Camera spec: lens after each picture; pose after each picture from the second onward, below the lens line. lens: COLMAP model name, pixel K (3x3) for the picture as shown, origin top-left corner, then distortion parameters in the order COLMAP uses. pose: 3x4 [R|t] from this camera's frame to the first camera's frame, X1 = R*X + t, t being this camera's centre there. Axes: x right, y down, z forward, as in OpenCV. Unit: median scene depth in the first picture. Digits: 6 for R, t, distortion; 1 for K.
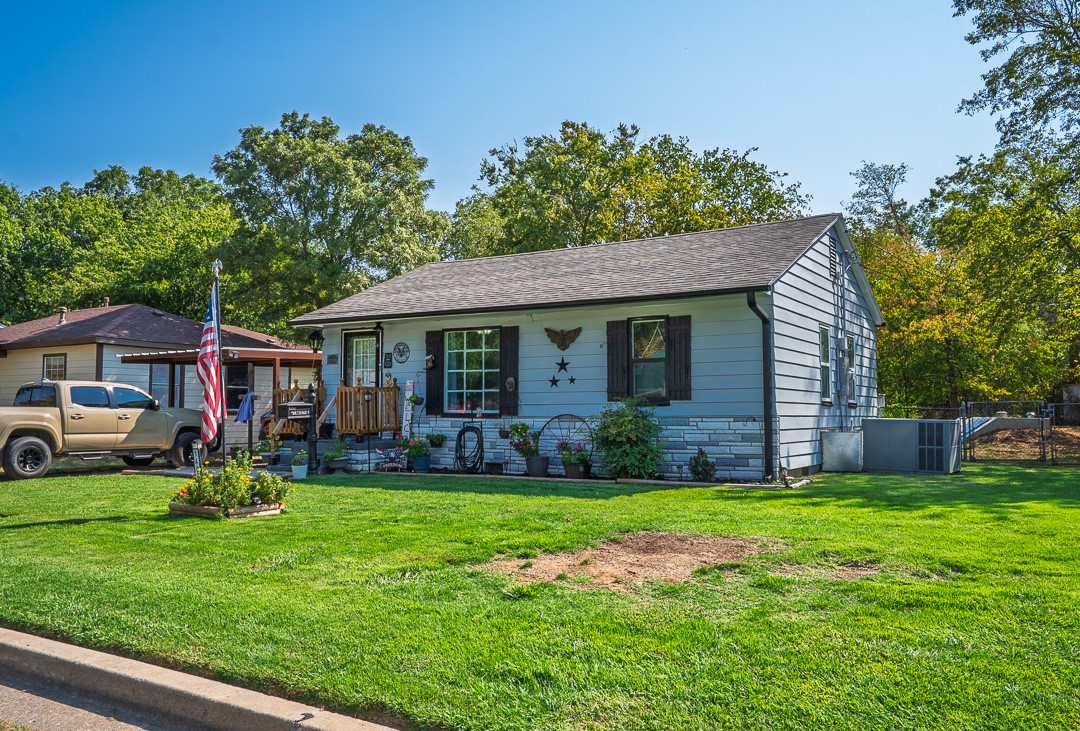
lens RADIAL K [[866.5, 0, 492.7], [0, 866.5, 360.5], [0, 0, 1]] dist [0.015973, 0.008770]
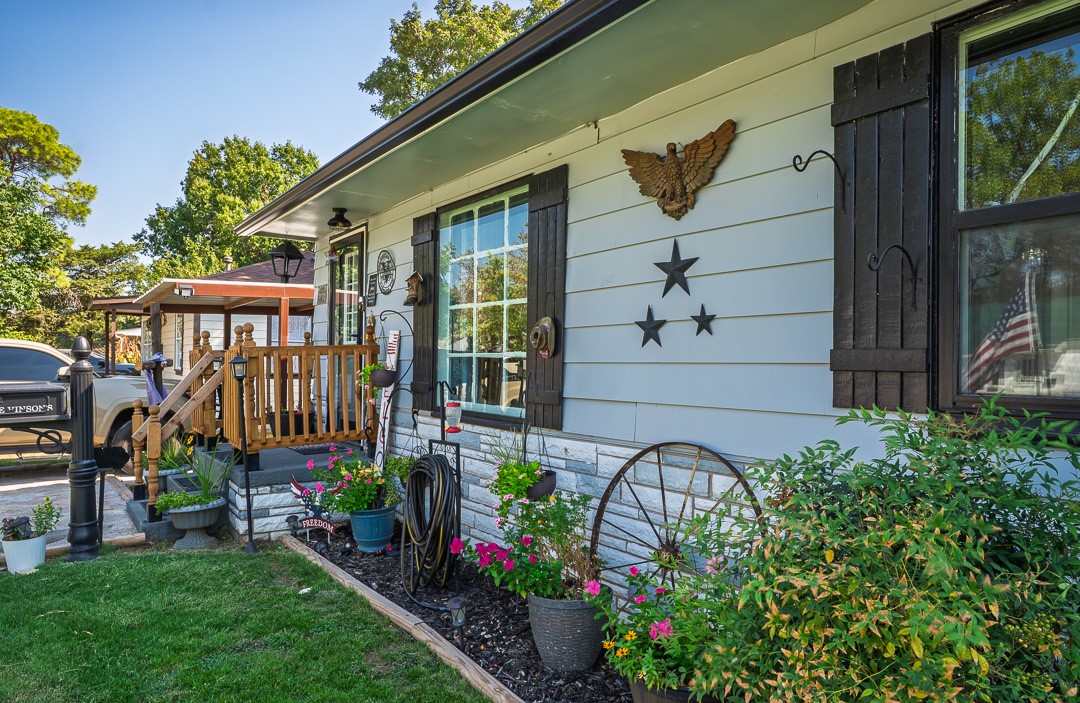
lens RADIAL K [[701.0, 0, 540.0], [0, 701.0, 351.5], [0, 0, 1]] dist [-0.021063, -0.000769]
pose [[0.936818, 0.002904, -0.349804, 0.107875], [0.011076, 0.999218, 0.037960, 0.021016], [0.349641, -0.039436, 0.936053, 0.690089]]
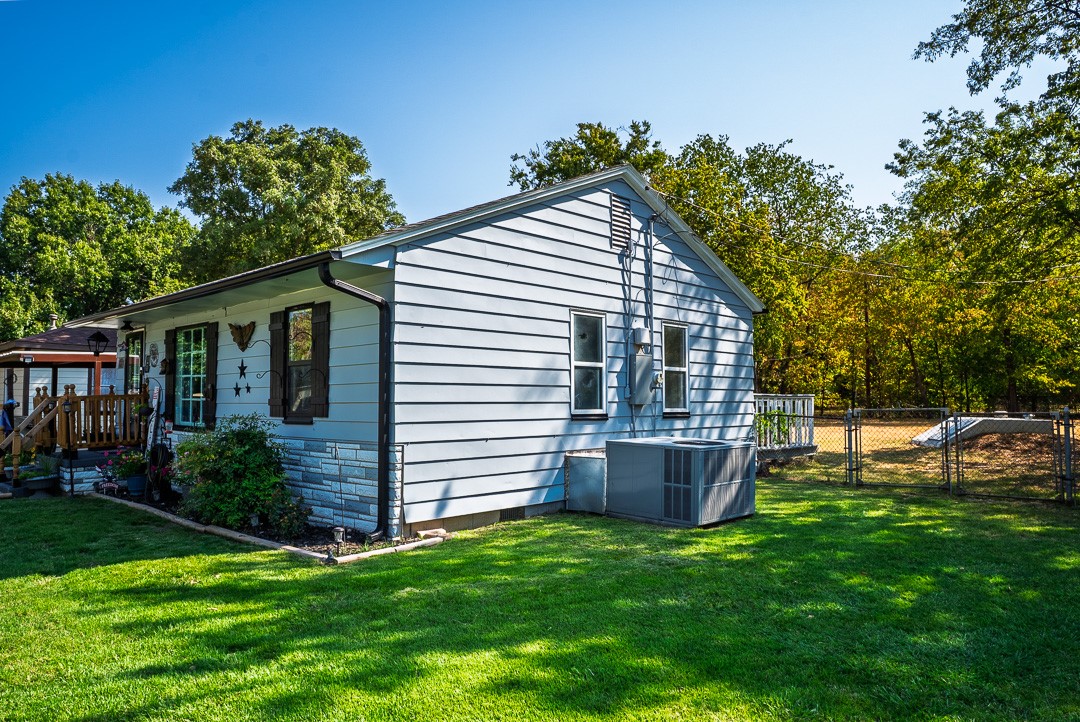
lens RADIAL K [[718.4, 0, 540.0], [0, 718.4, 361.0], [0, 0, 1]] dist [-0.003105, 0.005959]
pose [[0.984872, -0.011517, -0.172898, 0.416712], [0.012916, 0.999892, 0.006965, -0.002918], [0.172799, -0.009092, 0.984915, 0.358674]]
